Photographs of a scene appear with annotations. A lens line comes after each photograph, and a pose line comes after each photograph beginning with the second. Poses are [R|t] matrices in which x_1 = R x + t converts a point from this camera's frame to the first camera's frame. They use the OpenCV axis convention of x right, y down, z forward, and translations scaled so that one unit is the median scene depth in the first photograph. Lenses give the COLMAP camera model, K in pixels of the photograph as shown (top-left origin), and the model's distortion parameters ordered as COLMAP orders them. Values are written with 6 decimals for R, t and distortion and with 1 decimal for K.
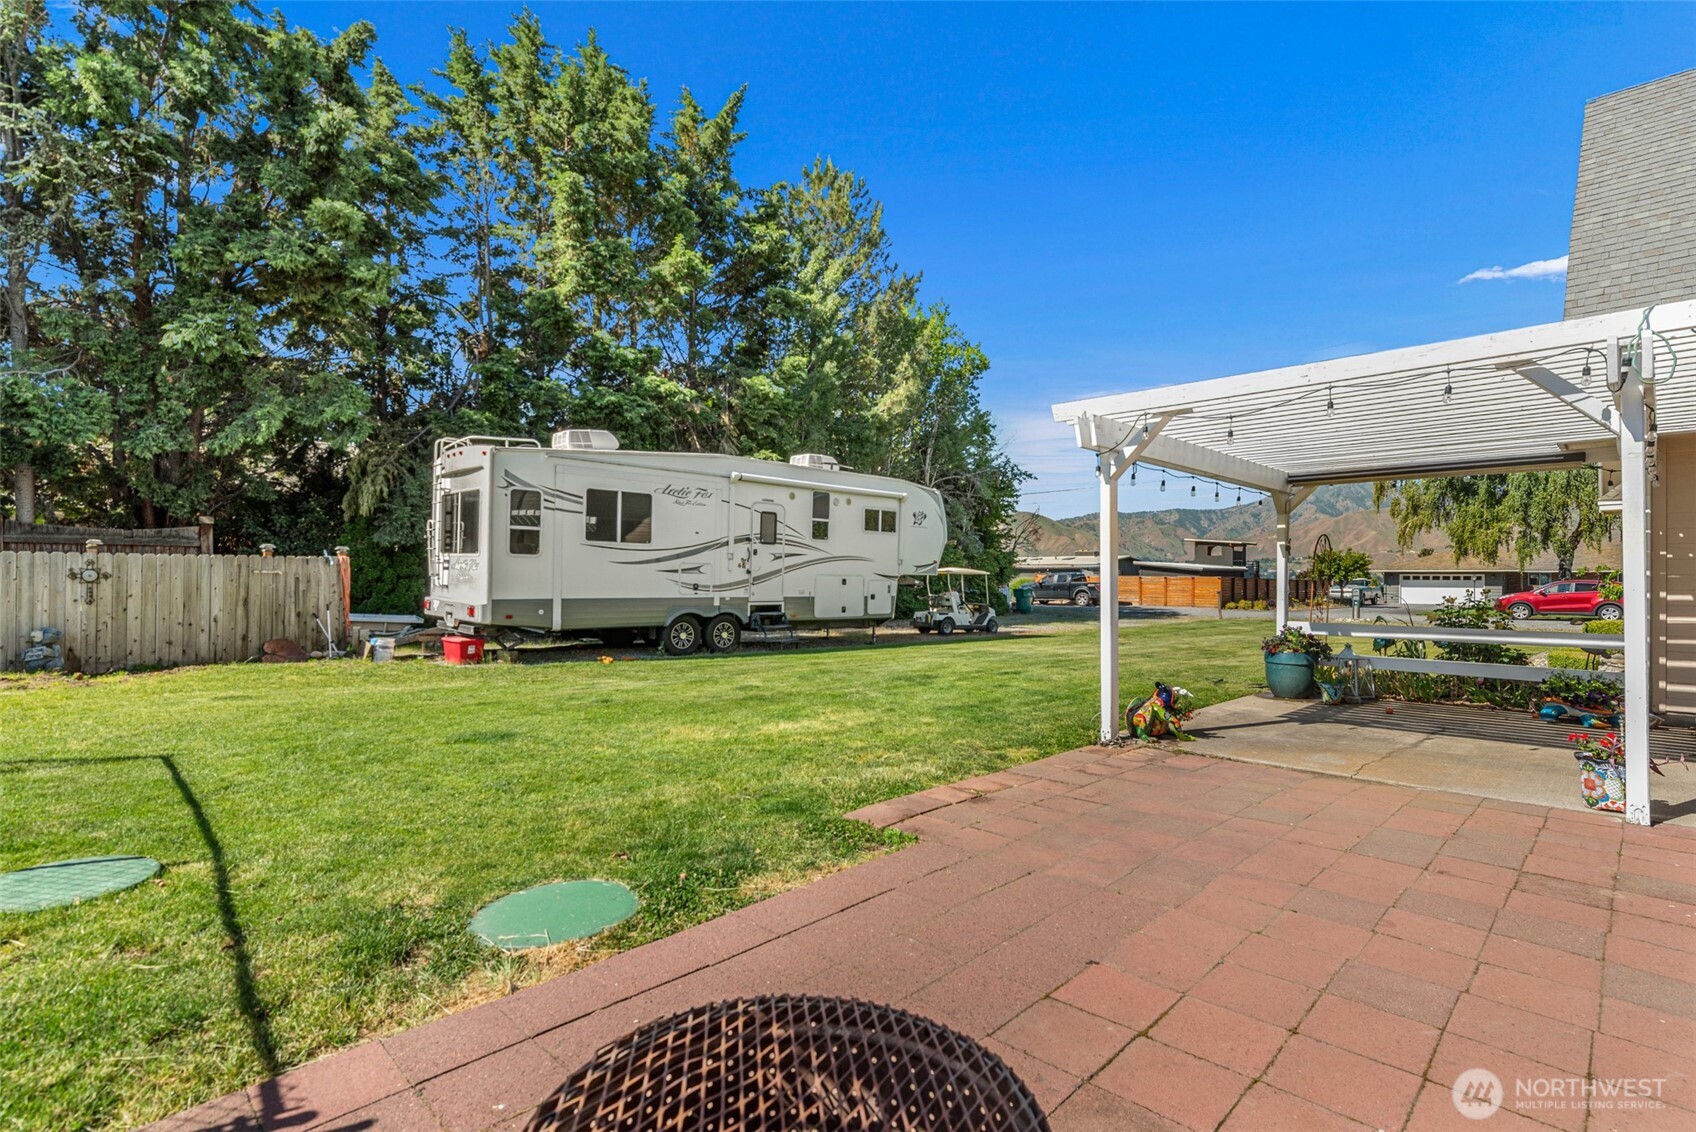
lens RADIAL K [[813.0, 0, 857.5], [0, 813.0, 571.0], [0, 0, 1]] dist [0.001391, 0.000481]
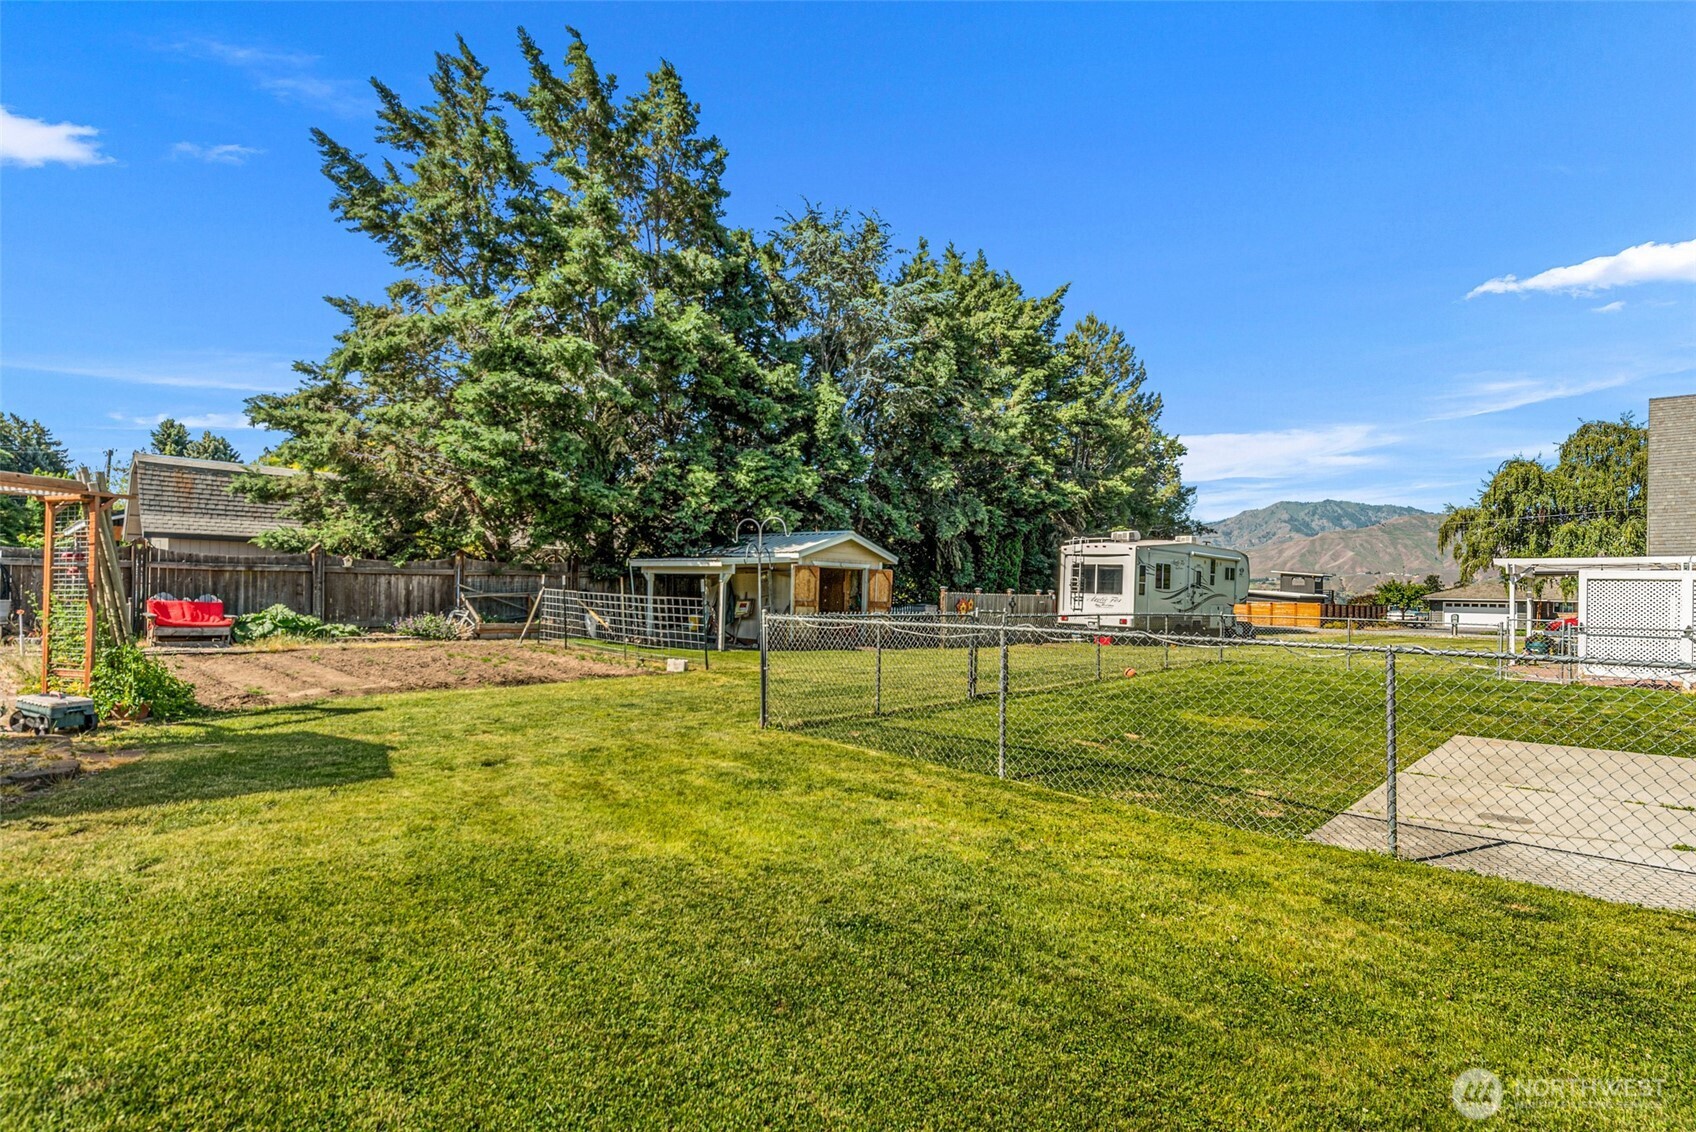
lens RADIAL K [[813.0, 0, 838.5], [0, 813.0, 578.9], [0, 0, 1]] dist [0.001391, 0.000481]
pose [[0.999872, 0.013611, -0.008383, -0.312669], [-0.013697, 0.999853, -0.010354, -0.008058], [0.008241, 0.010467, 0.999911, -0.299041]]
